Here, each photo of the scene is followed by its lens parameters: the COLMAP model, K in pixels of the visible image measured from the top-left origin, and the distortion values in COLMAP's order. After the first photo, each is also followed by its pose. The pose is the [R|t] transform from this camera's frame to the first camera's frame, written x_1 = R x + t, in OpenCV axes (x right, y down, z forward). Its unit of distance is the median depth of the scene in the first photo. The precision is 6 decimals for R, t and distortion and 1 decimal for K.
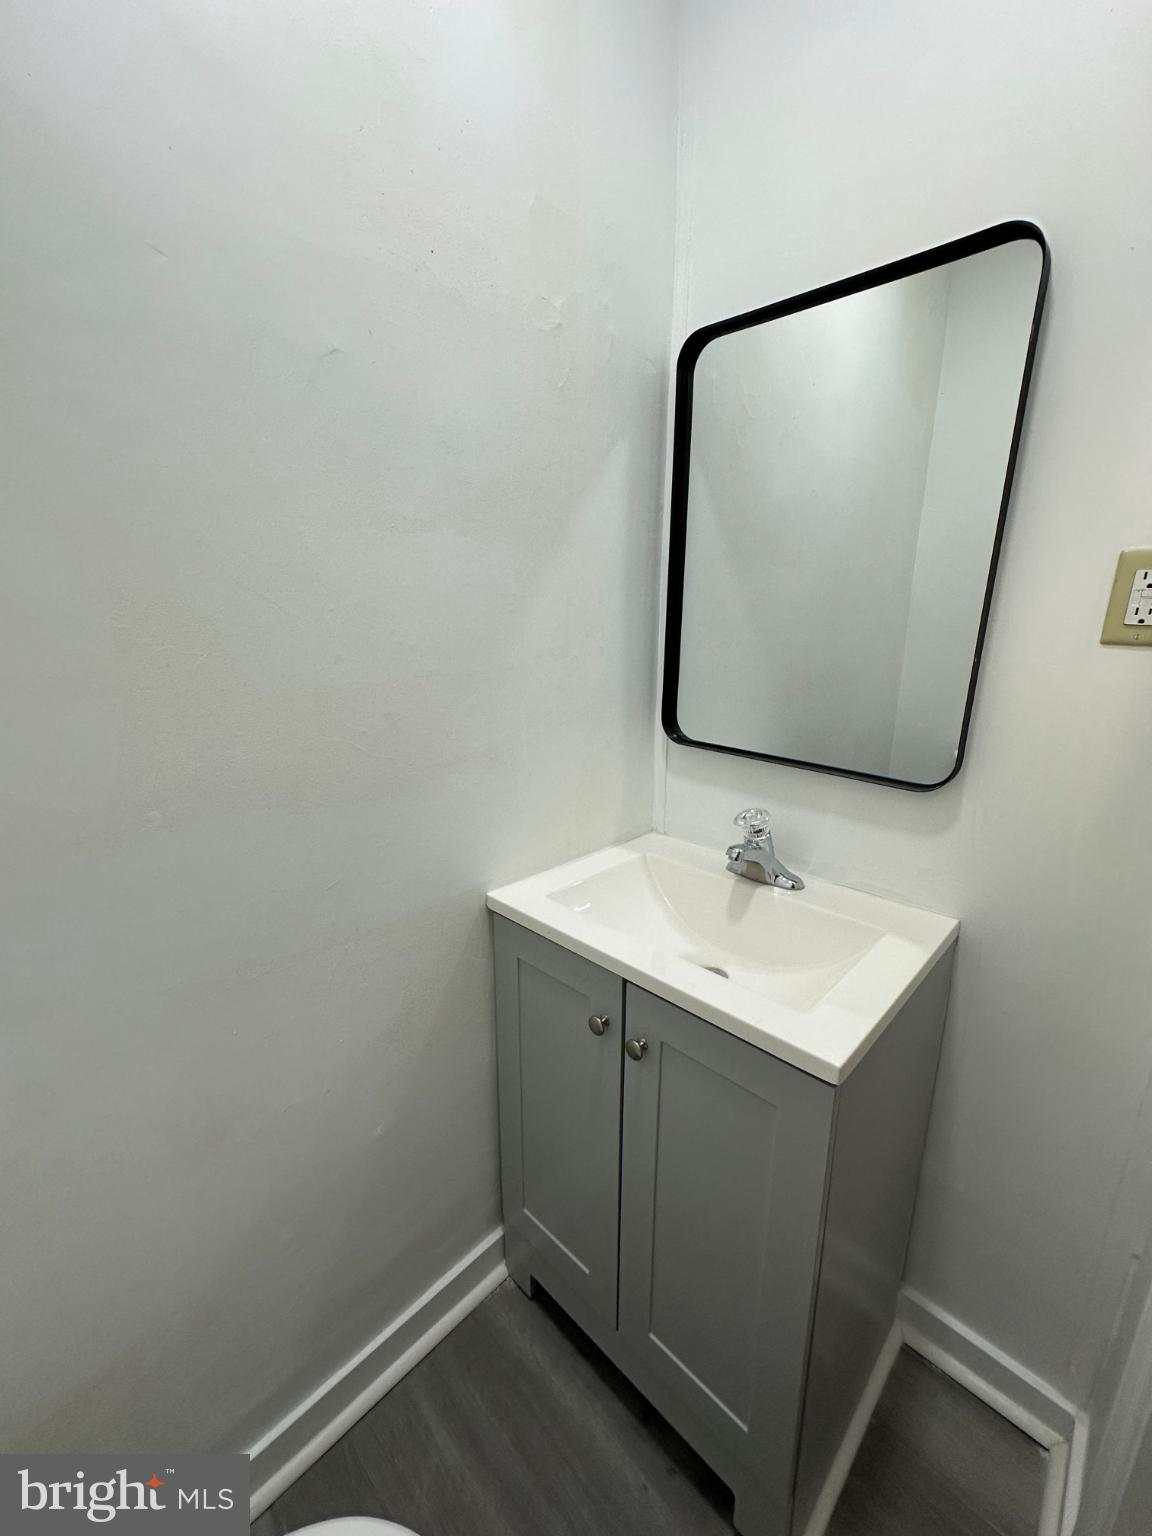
lens RADIAL K [[606.6, 0, 580.6], [0, 606.6, 767.8], [0, 0, 1]] dist [-0.001277, -0.000132]
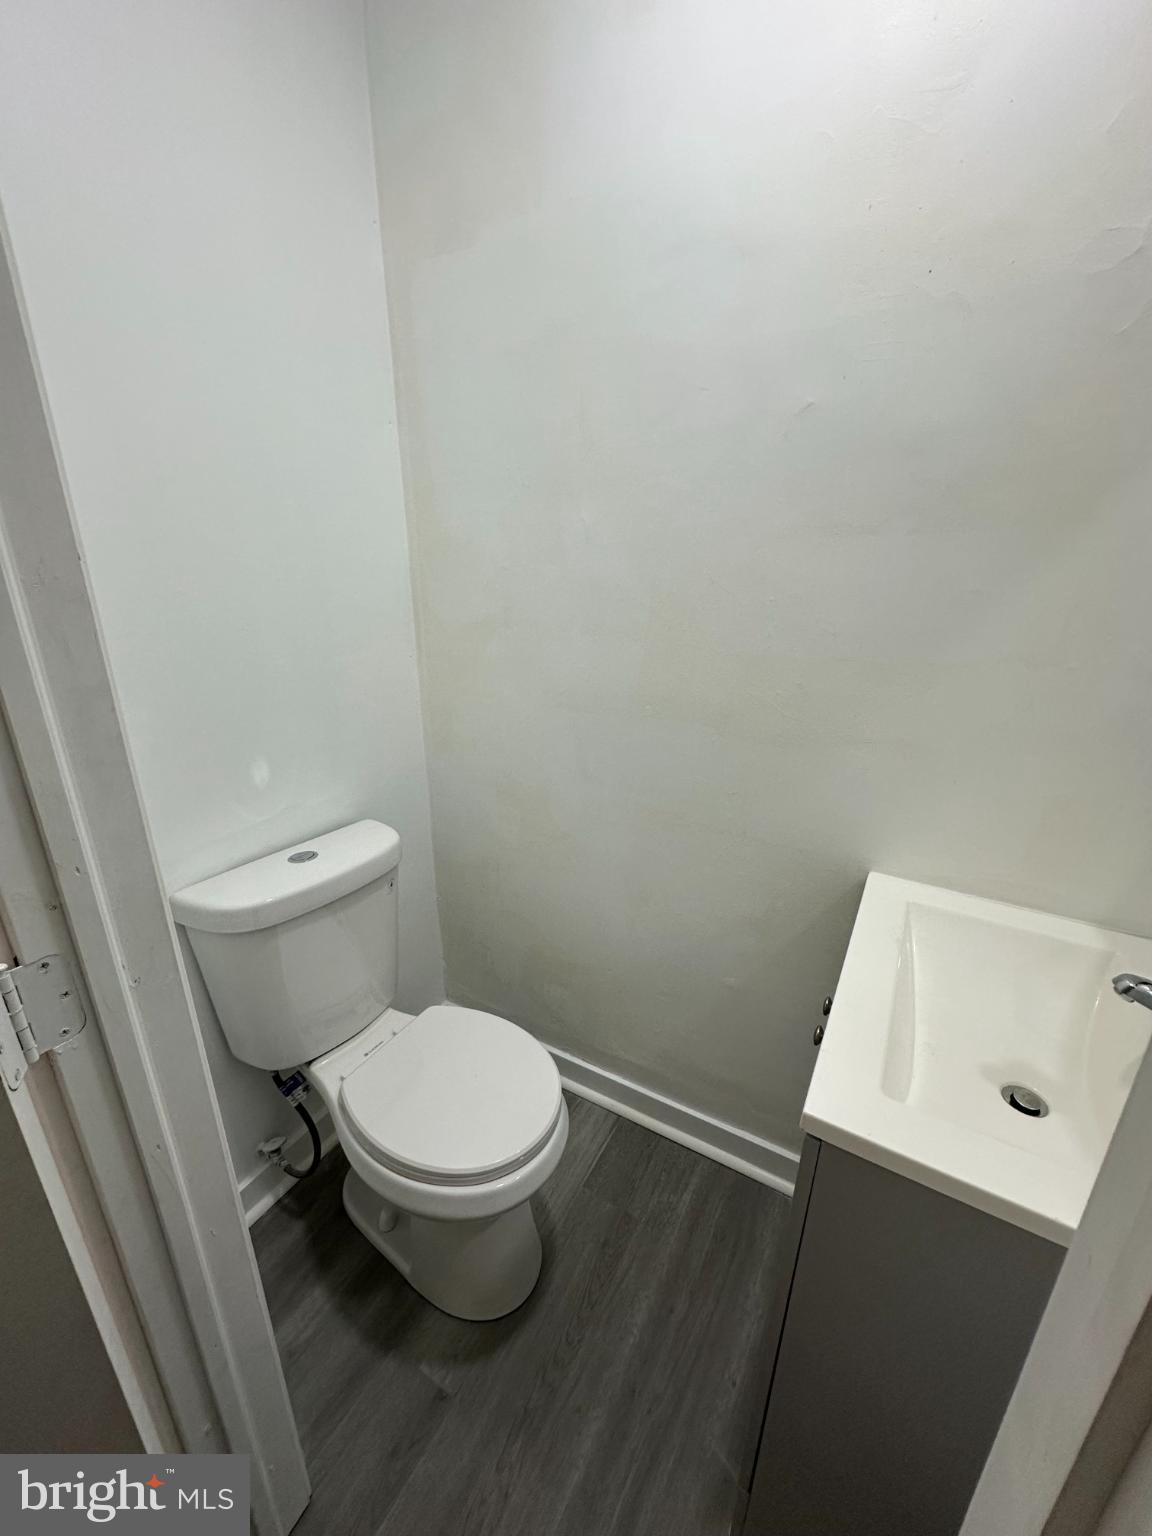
lens RADIAL K [[606.6, 0, 580.6], [0, 606.6, 767.8], [0, 0, 1]] dist [-0.001277, -0.000132]
pose [[0.234263, 0.303023, -0.923741, 0.704306], [-0.239033, 0.938966, 0.247397, -0.111699], [0.942329, 0.162849, 0.292398, 0.199359]]
